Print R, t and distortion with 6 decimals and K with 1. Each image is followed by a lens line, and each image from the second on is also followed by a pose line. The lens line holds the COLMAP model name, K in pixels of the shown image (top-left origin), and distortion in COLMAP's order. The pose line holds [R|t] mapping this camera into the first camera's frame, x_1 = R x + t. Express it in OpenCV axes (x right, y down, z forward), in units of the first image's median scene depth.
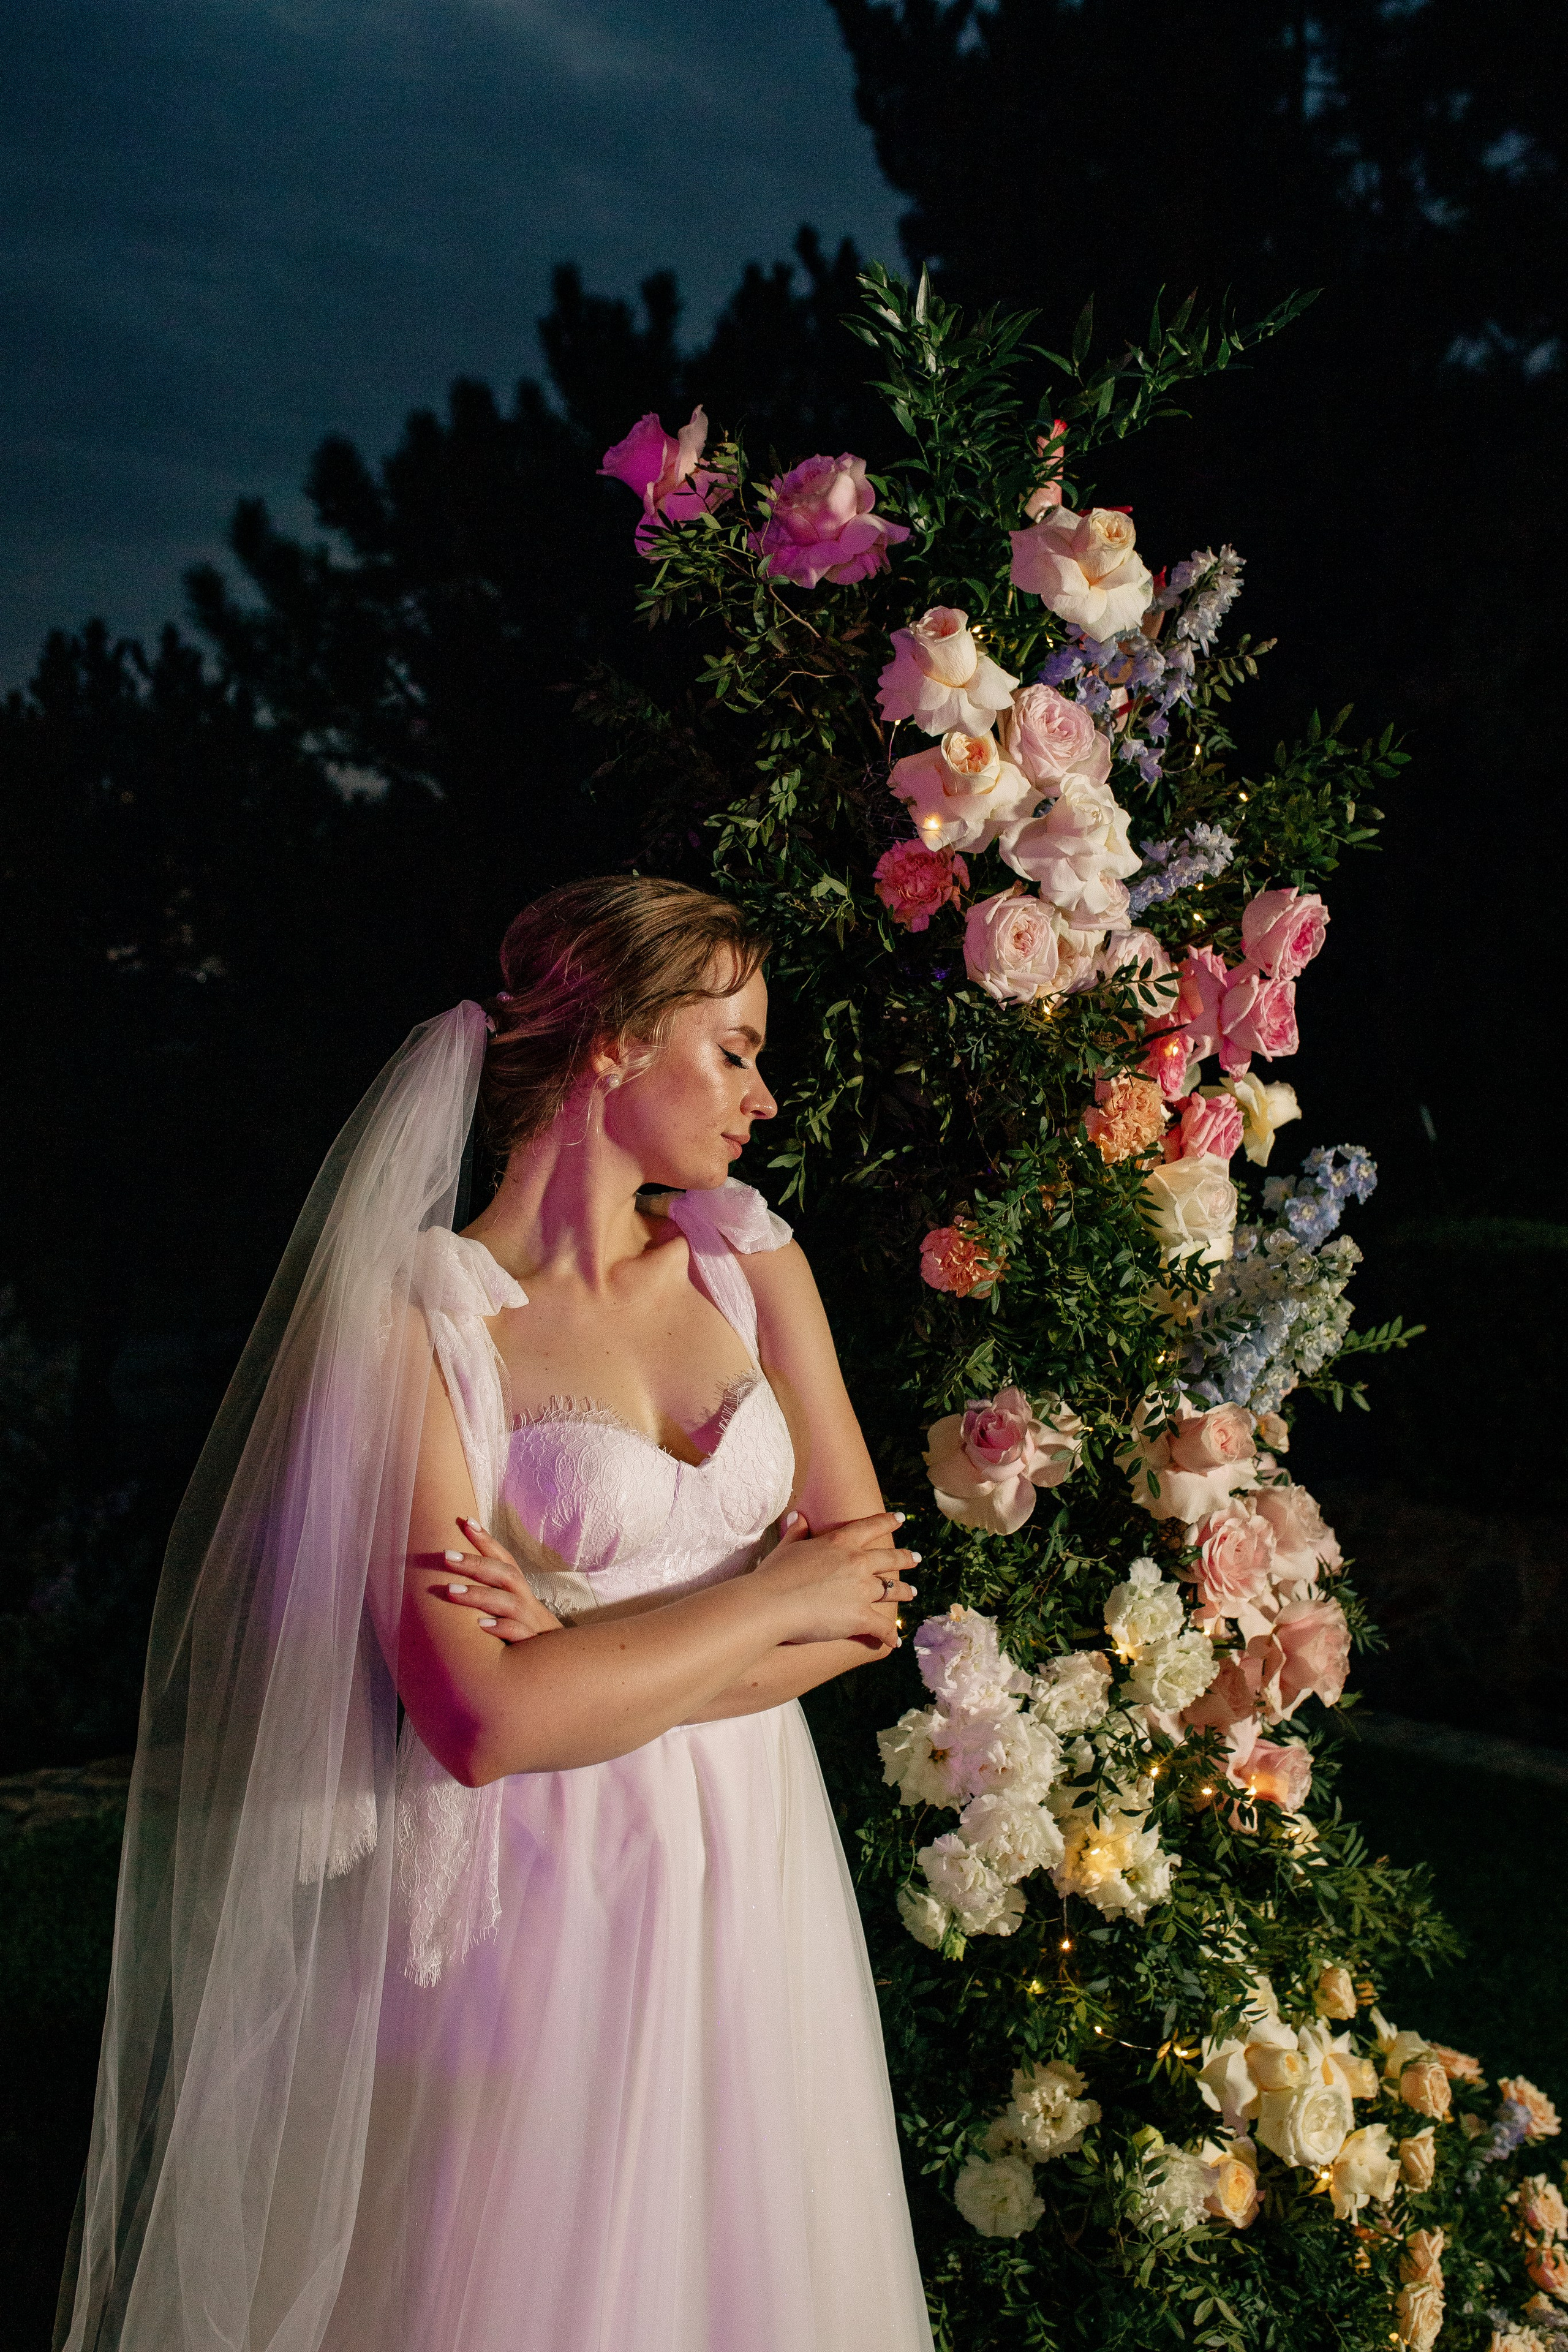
lens RADIAL K [[2239.0, 0, 784.0], [0, 2239.0, 1176.0], [0, 0, 1]] dist [-0.064664, 0.065496]
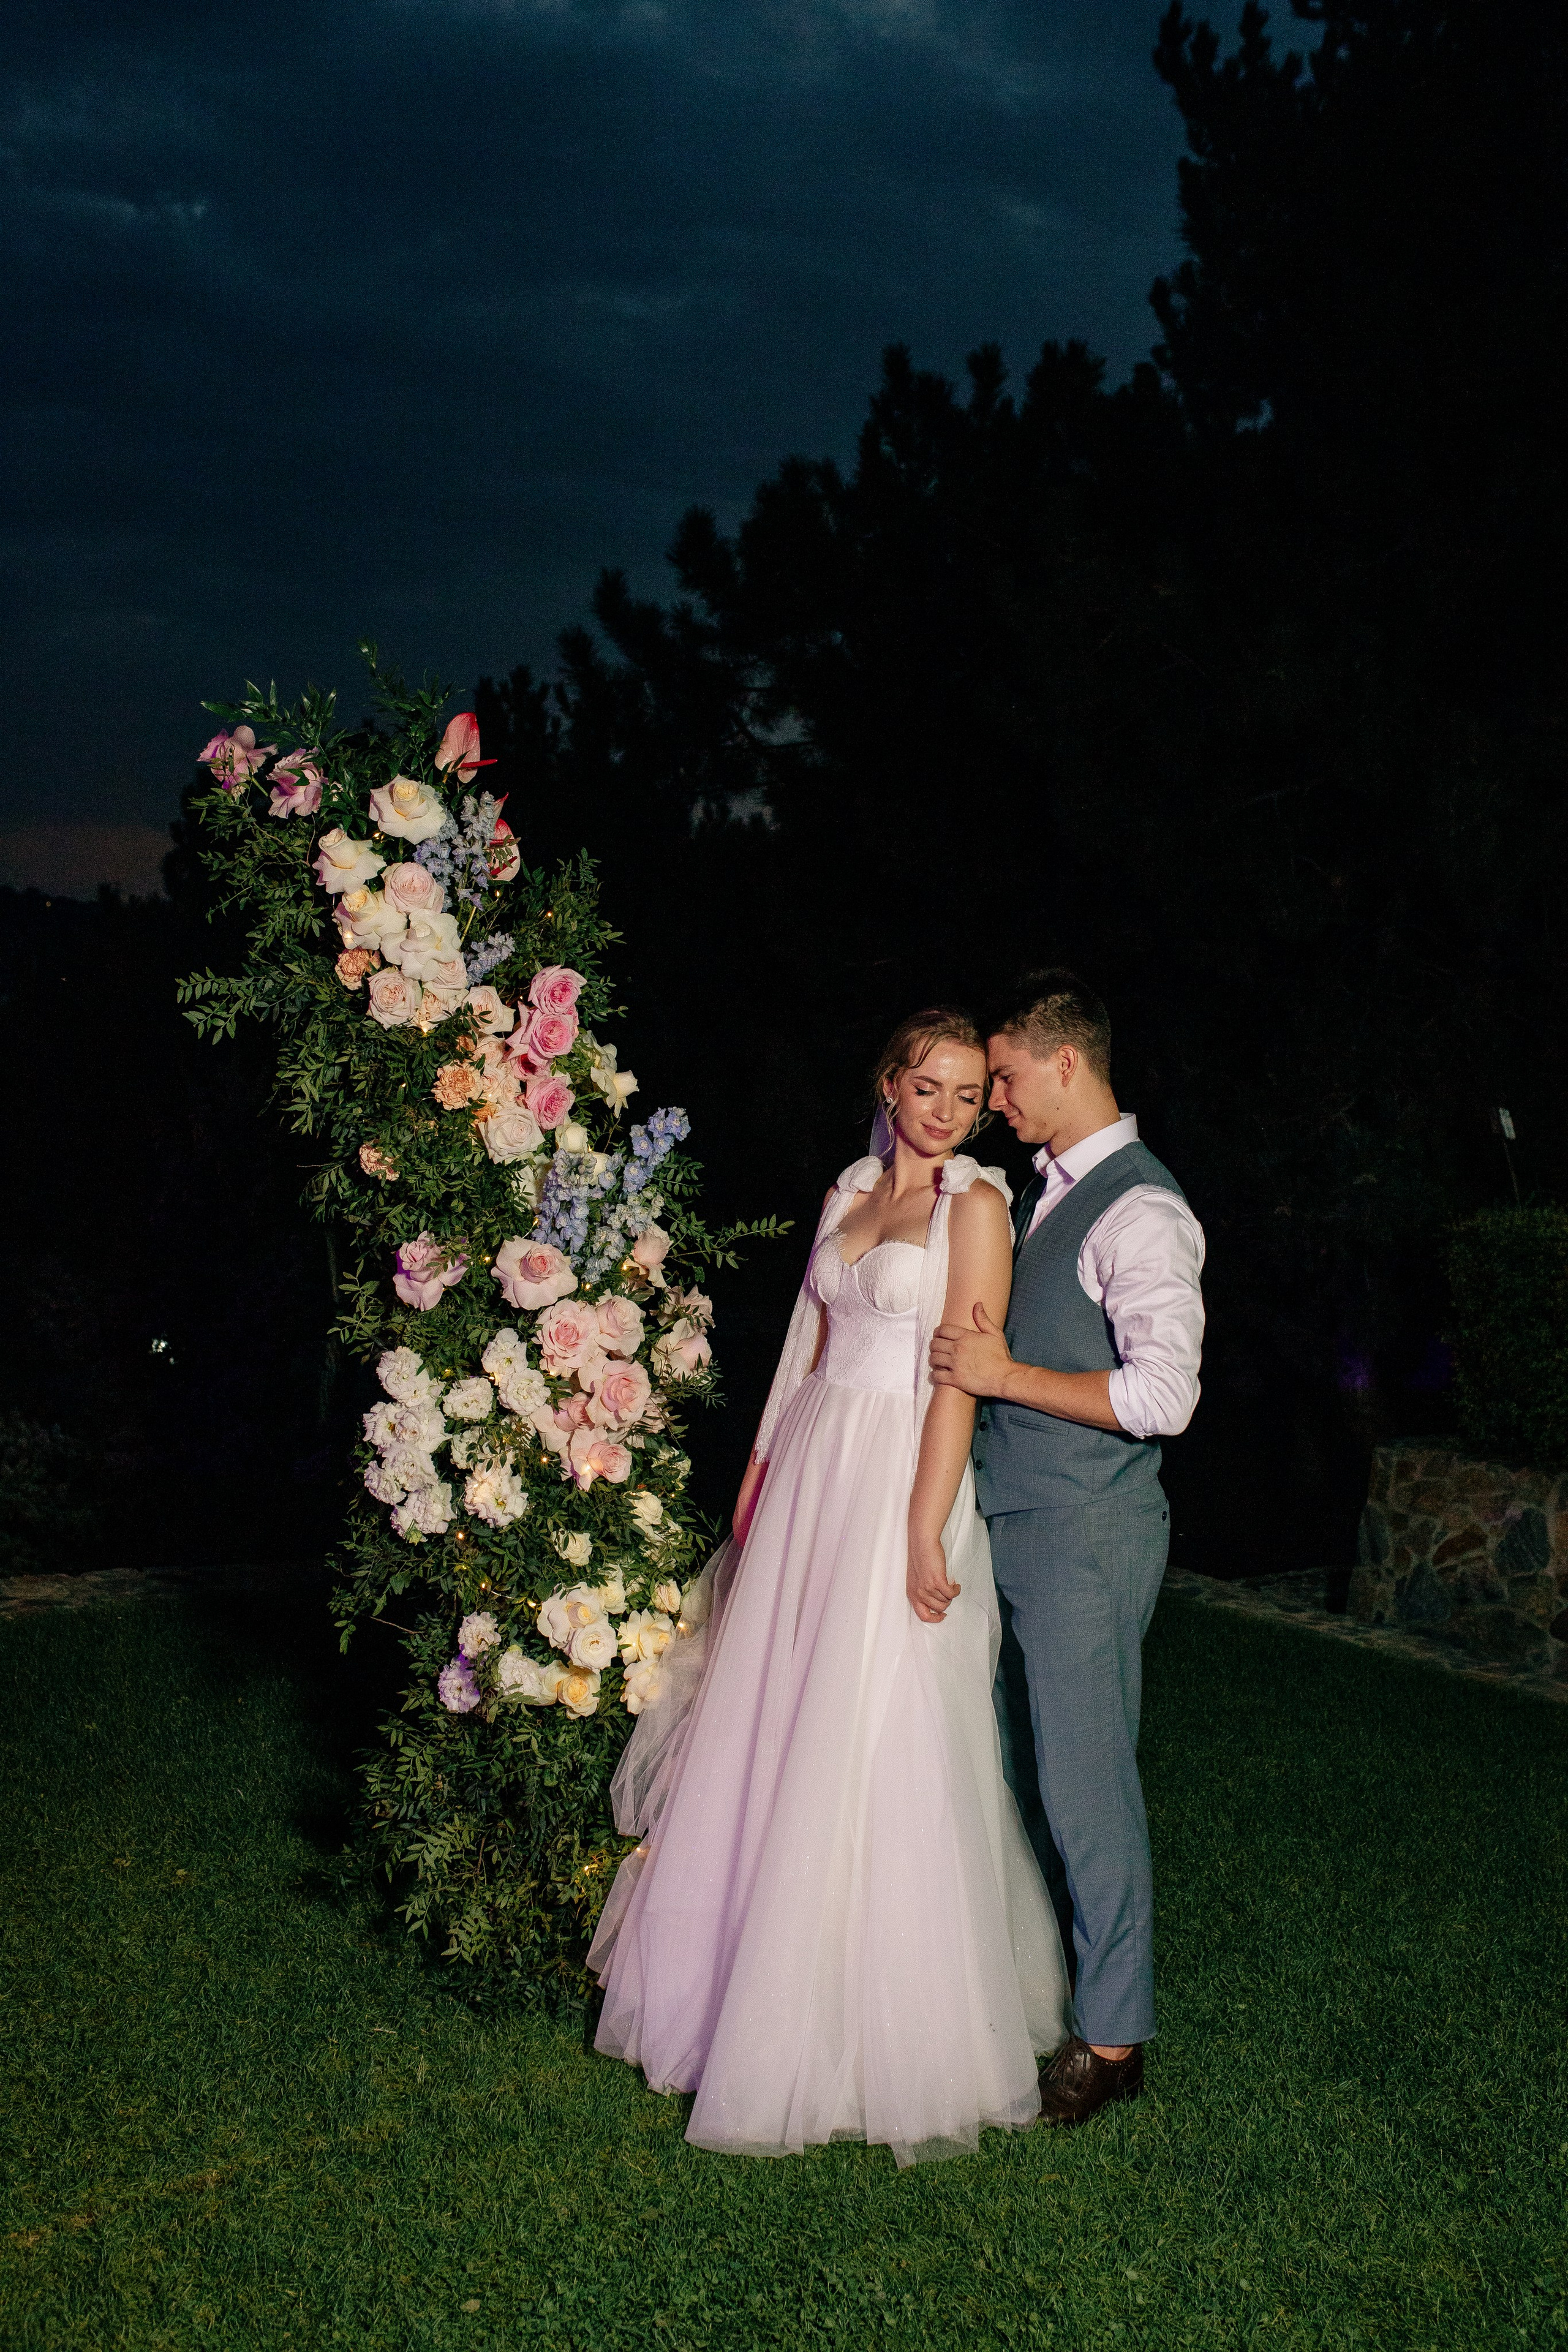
lens RADIAL K [[2239.0, 0, 784.0], [0, 2239.0, 1176.0], [0, 0, 1]] dist [-0.064664, 0.065496]
pose [[0.973782, 0.023002, -0.226316, 0.759403], [-0.023094, 0.999731, 0.002242, 0.035023], [0.226306, 0.003044, 0.974051, -0.707024]]
